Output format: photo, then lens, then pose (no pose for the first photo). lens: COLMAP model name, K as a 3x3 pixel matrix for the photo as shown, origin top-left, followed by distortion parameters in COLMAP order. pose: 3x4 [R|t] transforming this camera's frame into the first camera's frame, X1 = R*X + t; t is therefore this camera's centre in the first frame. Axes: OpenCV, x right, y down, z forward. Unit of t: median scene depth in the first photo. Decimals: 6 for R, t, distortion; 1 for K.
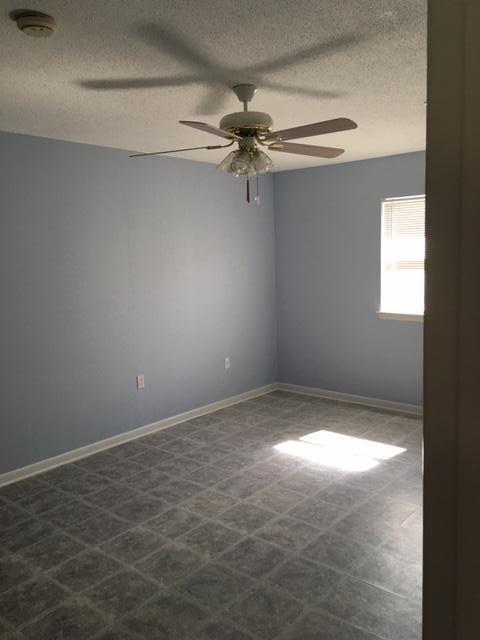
lens RADIAL K [[538.4, 0, 240.0], [0, 538.4, 320.0], [0, 0, 1]] dist [0.001120, -0.015081]
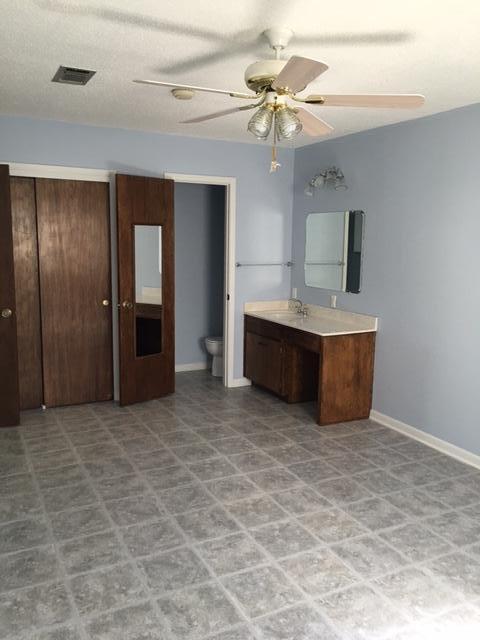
lens RADIAL K [[538.4, 0, 240.0], [0, 538.4, 320.0], [0, 0, 1]] dist [0.001120, -0.015081]
pose [[-0.370724, 0.174518, -0.912199, 0.749652], [-0.133717, 0.961924, 0.238375, -0.162573], [0.919067, 0.210348, -0.333272, 1.129389]]
